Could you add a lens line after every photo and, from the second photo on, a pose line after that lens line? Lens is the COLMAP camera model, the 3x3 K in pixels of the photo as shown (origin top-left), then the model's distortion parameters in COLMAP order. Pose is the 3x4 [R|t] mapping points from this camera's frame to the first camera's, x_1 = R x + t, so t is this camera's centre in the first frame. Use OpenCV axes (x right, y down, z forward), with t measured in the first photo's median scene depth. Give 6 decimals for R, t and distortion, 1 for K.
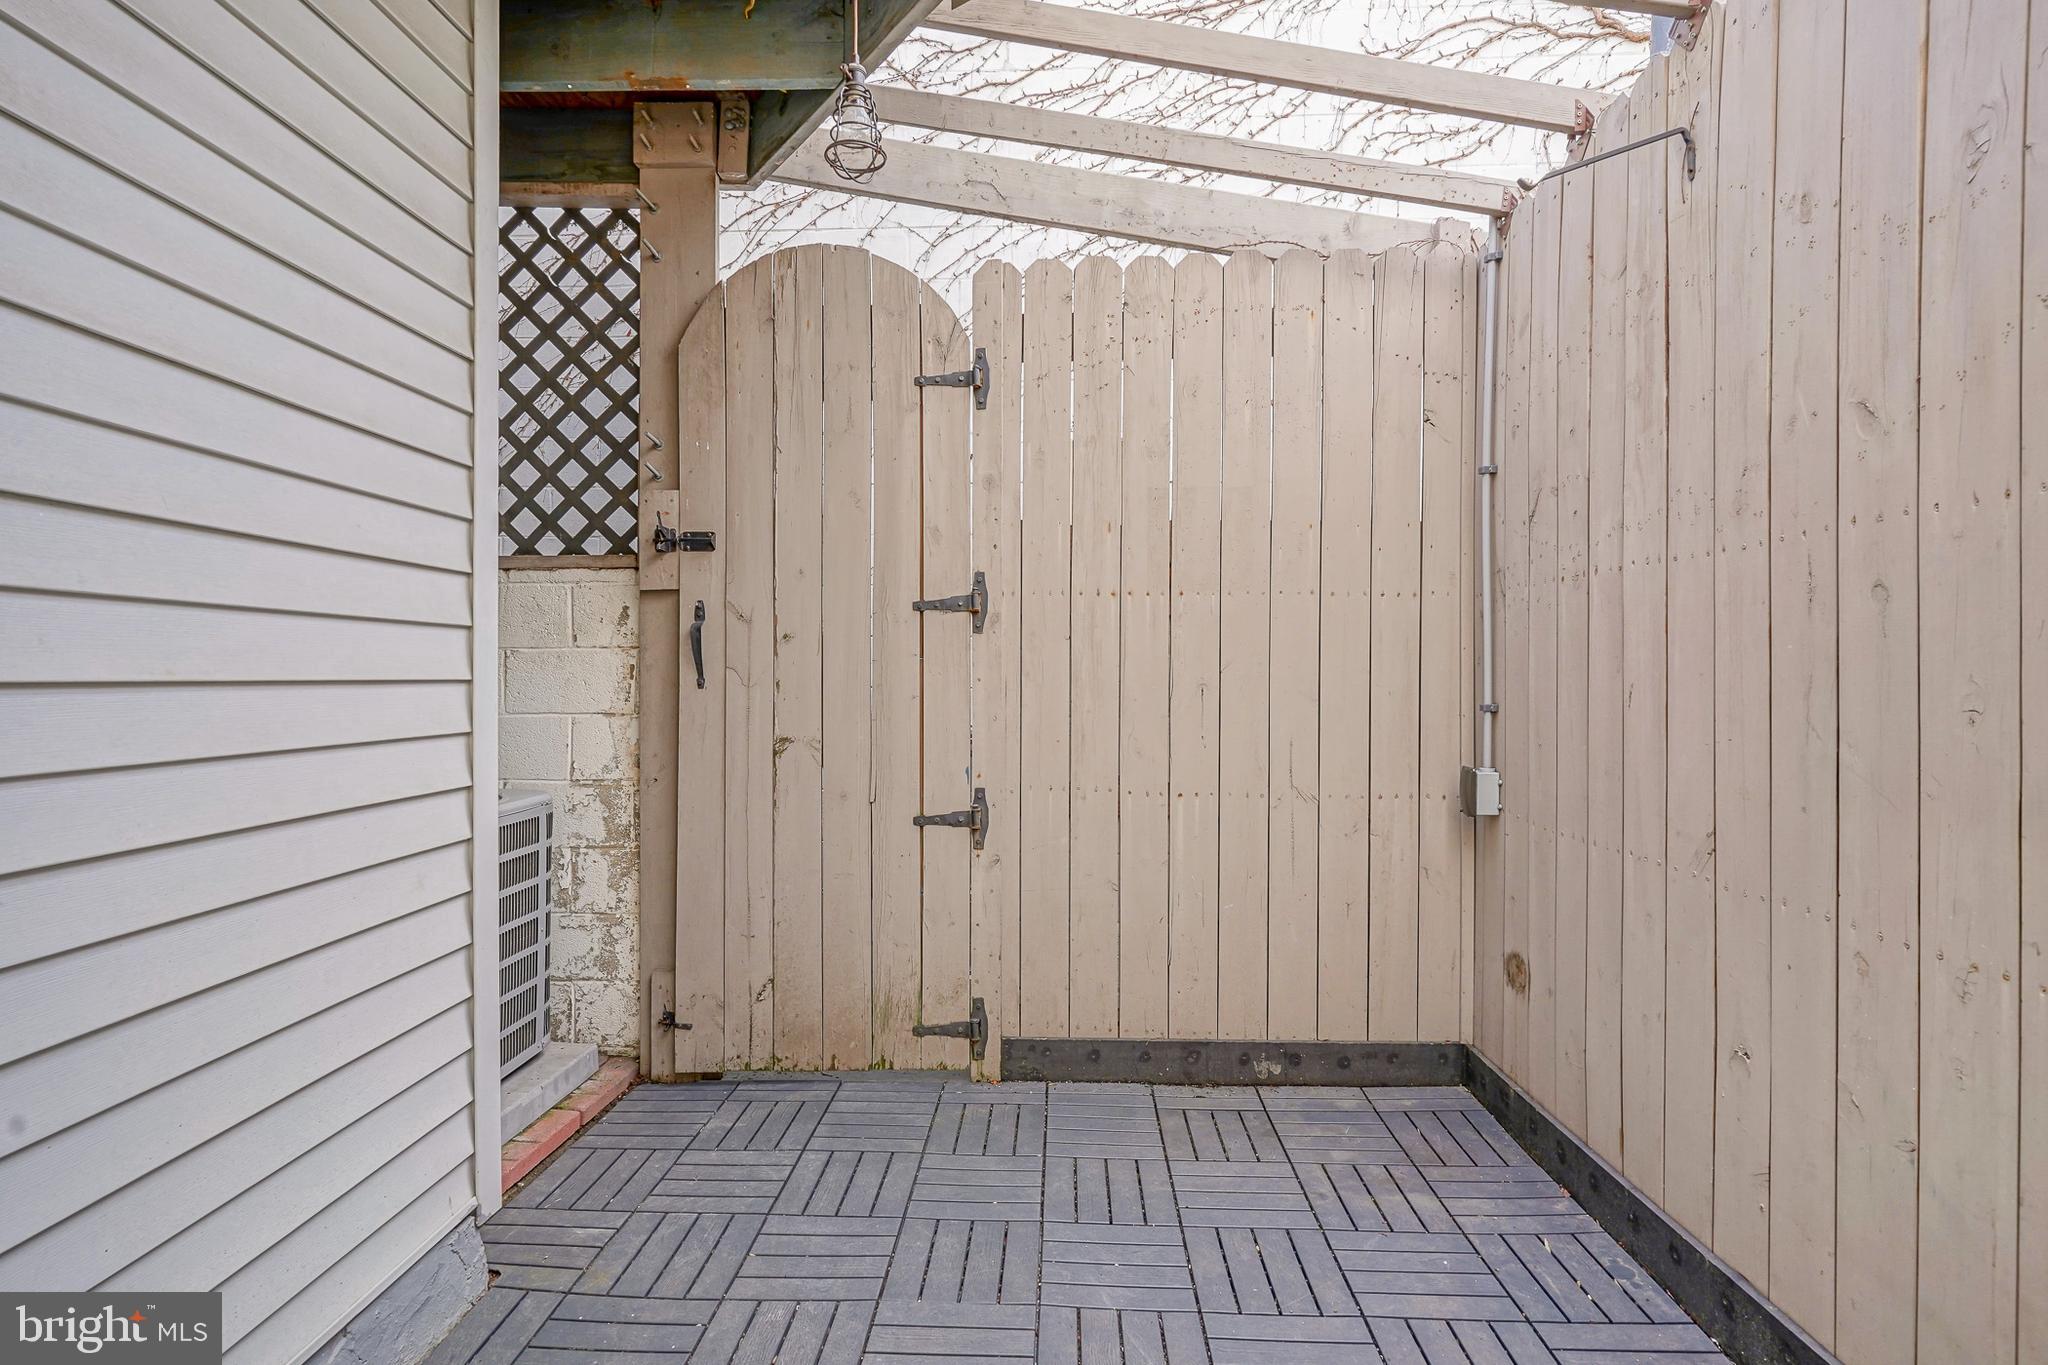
lens RADIAL K [[1032.3, 0, 1034.1], [0, 1032.3, 685.0], [0, 0, 1]] dist [-0.006670, 0.003177]
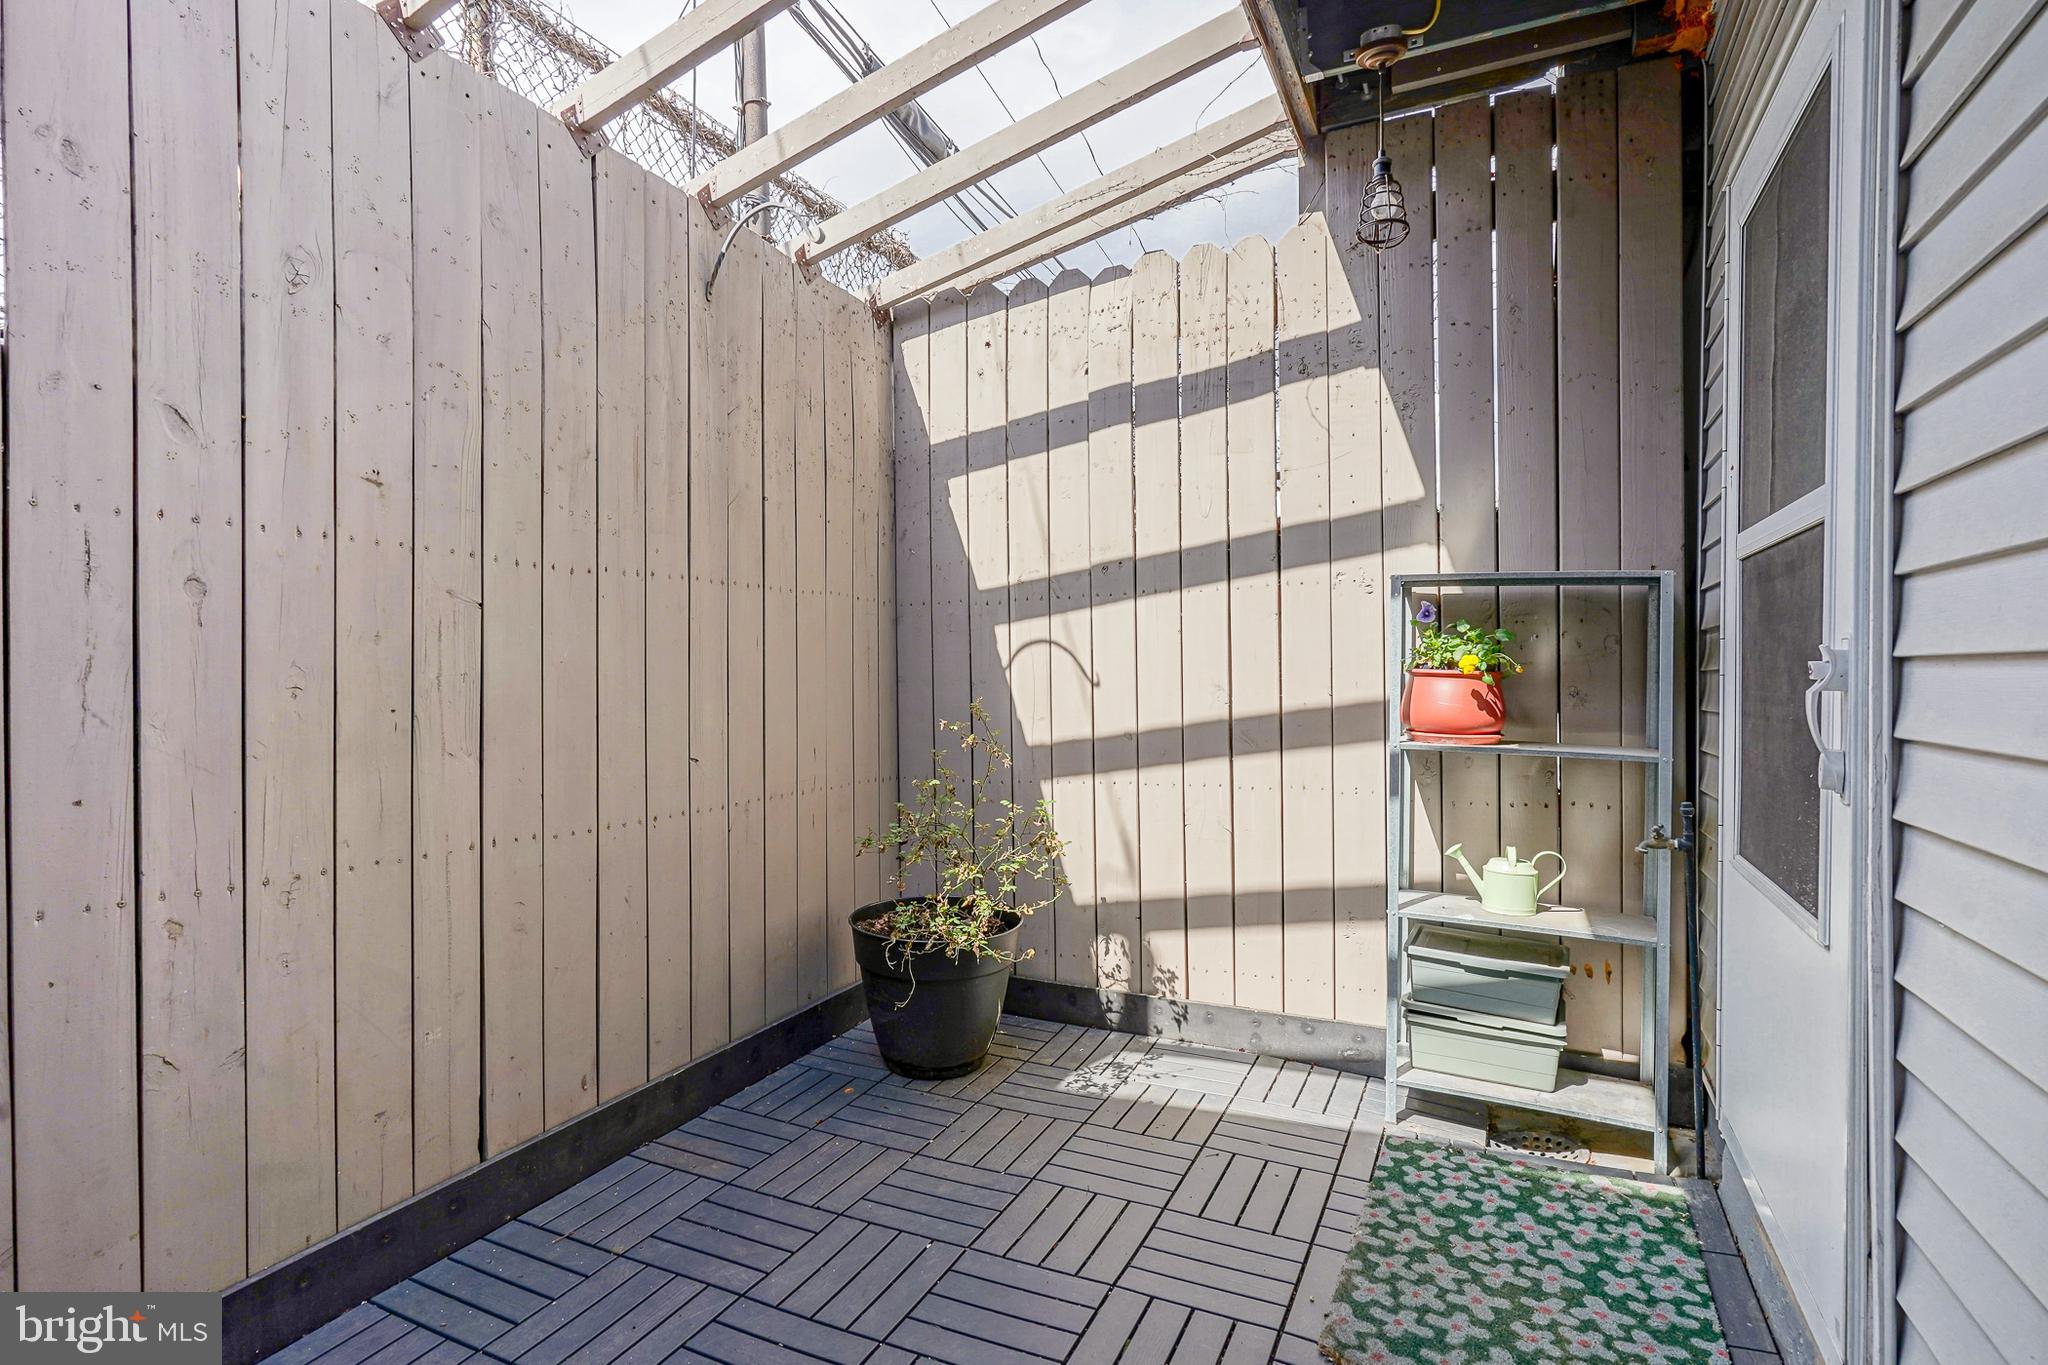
lens RADIAL K [[1032.3, 0, 1027.2], [0, 1032.3, 681.7], [0, 0, 1]] dist [-0.006670, 0.003177]
pose [[-0.917812, 0.000391, 0.397015, -0.497524], [0.006836, 0.999867, 0.014818, 0.003938], [-0.396957, 0.016314, -0.917692, 1.831054]]
